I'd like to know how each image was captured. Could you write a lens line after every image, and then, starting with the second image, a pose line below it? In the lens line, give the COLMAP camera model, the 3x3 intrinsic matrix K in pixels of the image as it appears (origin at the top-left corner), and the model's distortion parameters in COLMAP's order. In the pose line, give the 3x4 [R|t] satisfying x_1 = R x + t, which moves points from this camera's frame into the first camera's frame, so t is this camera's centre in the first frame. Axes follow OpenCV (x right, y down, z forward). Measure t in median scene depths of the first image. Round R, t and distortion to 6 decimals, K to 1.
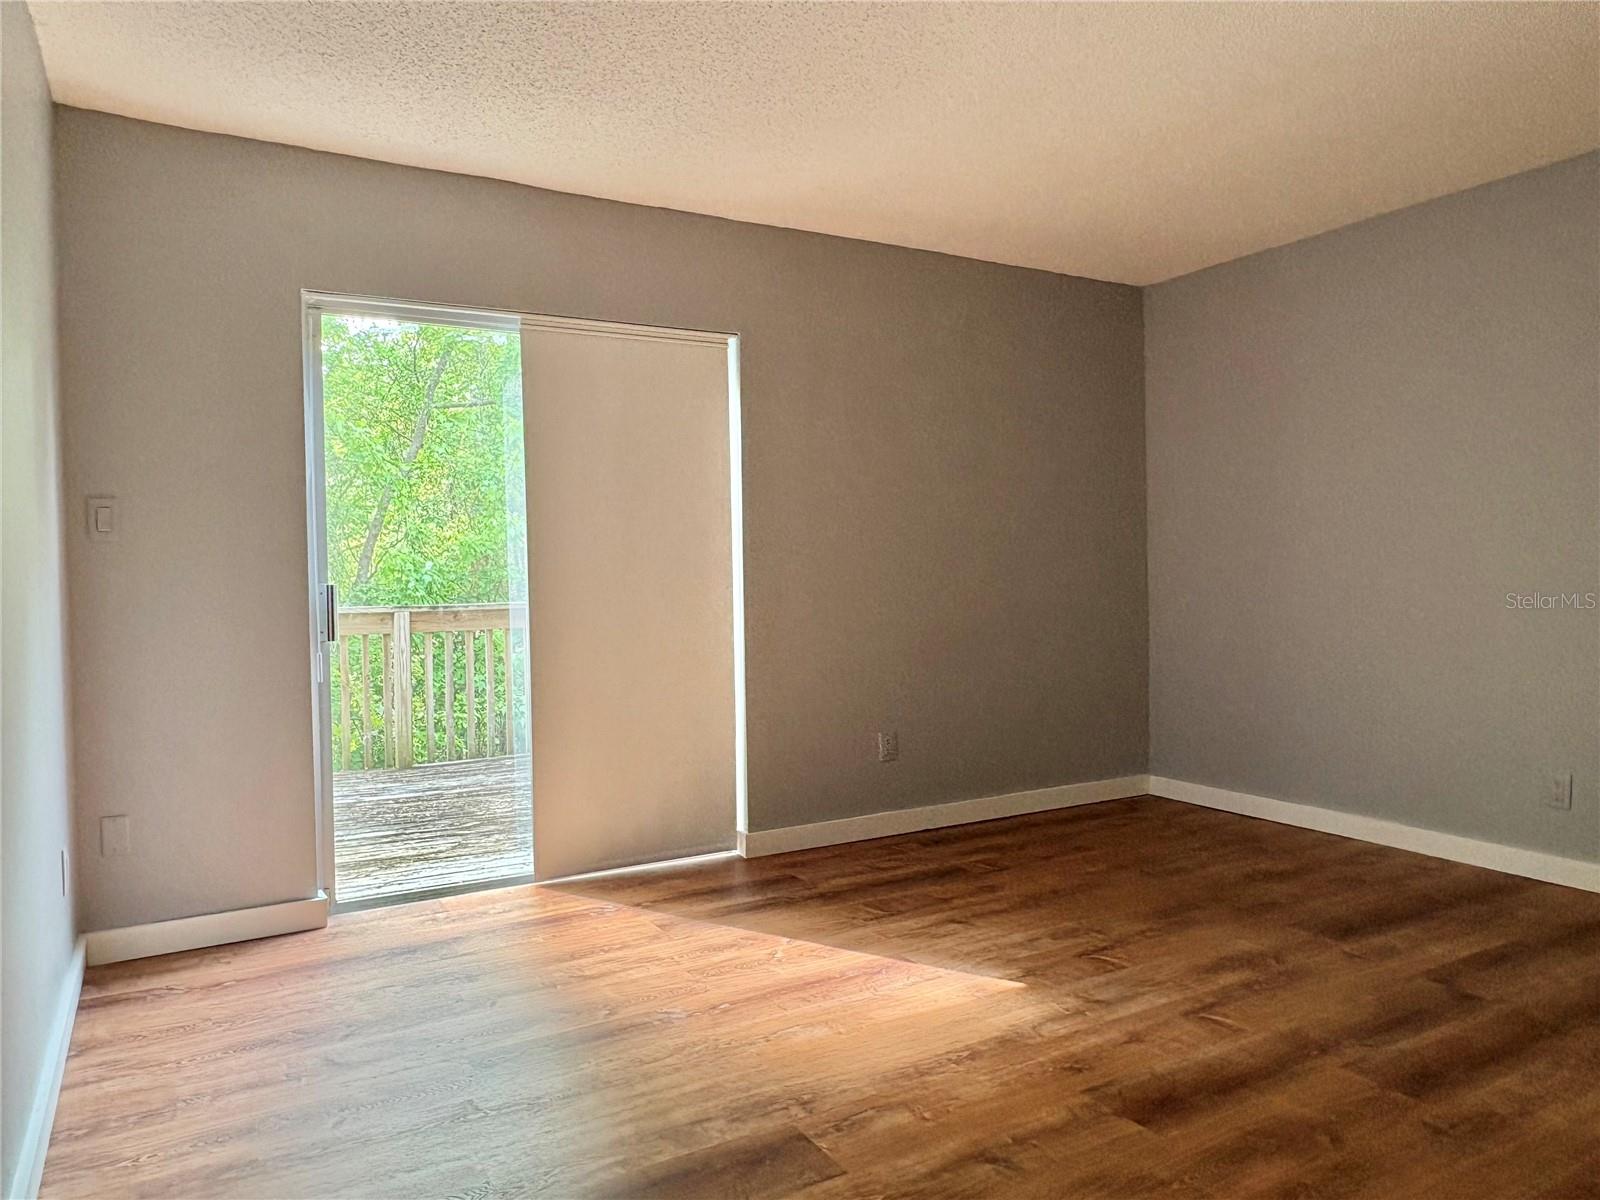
lens RADIAL K [[1094.7, 0, 799.3], [0, 1094.7, 599.8], [0, 0, 1]] dist [-0.004058, 0.008825]
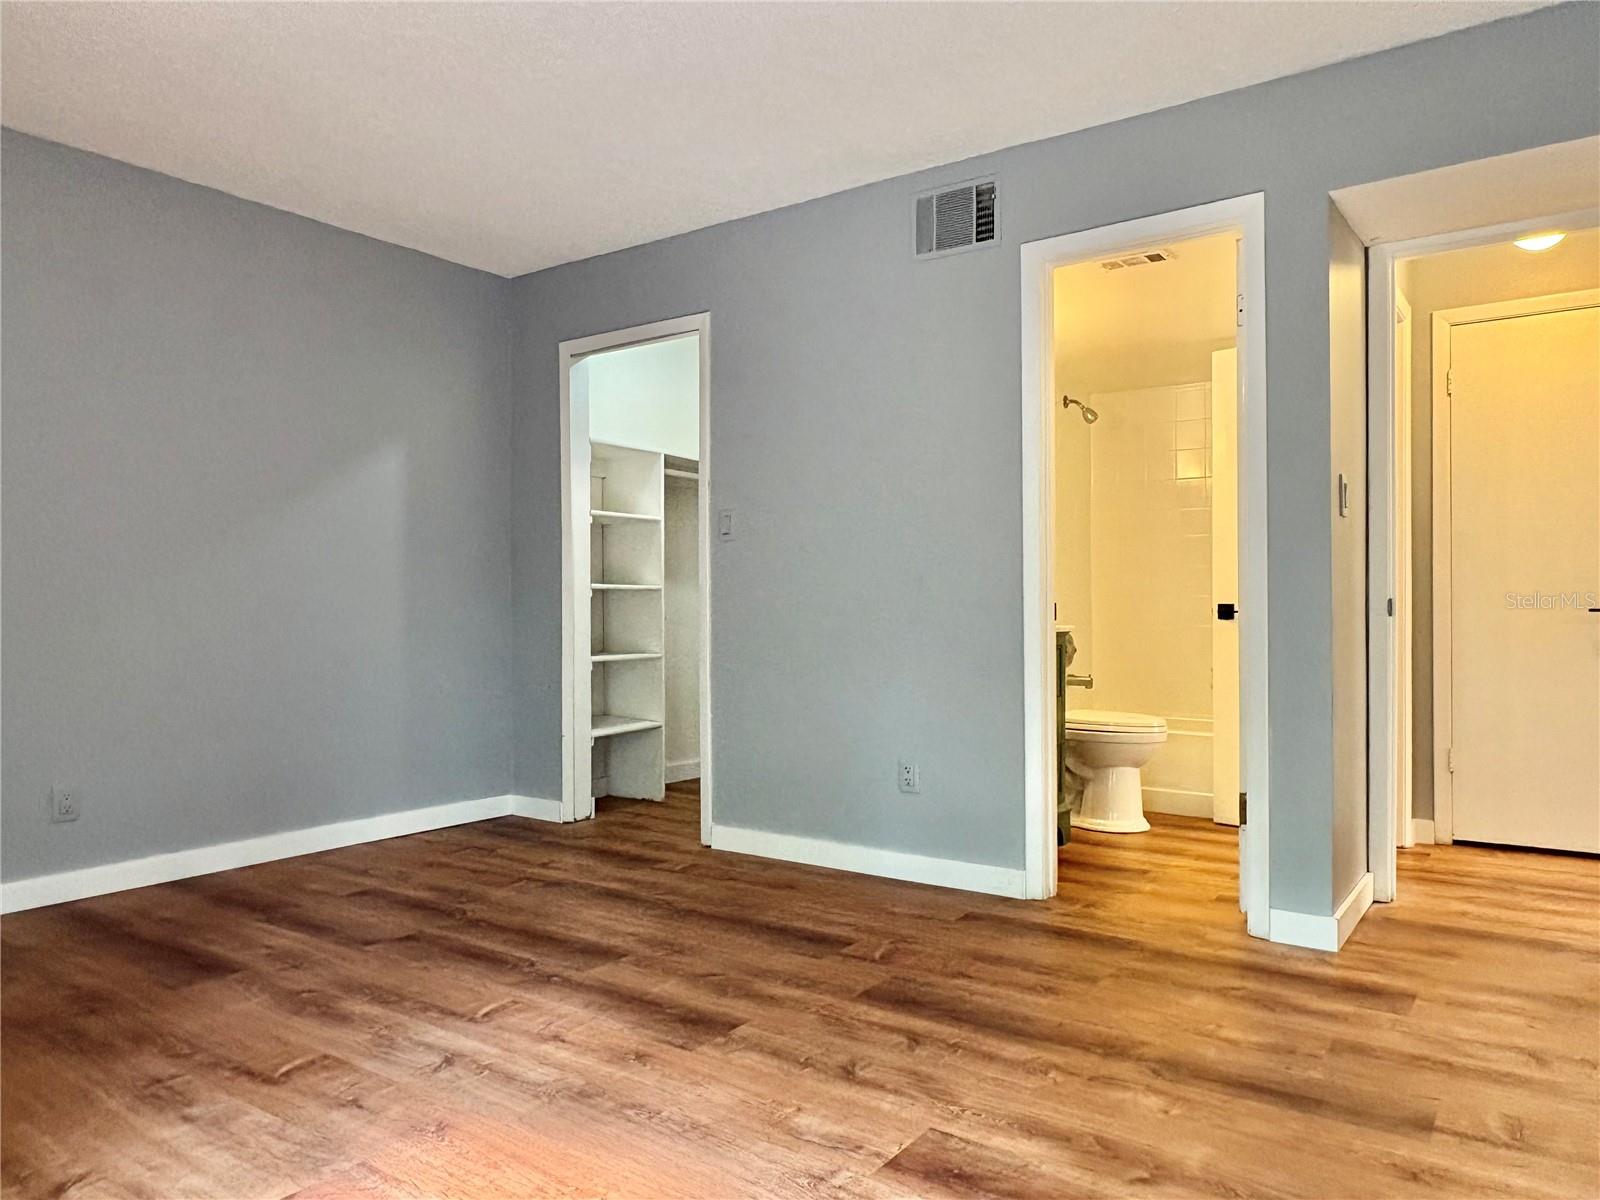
lens RADIAL K [[1094.7, 0, 800.7], [0, 1094.7, 602.3], [0, 0, 1]] dist [-0.004058, 0.008825]
pose [[-0.404741, 0.015676, 0.914297, -0.621426], [0.037177, 0.999308, -0.000676, 0.033692], [-0.913675, 0.033717, -0.405044, 1.129835]]
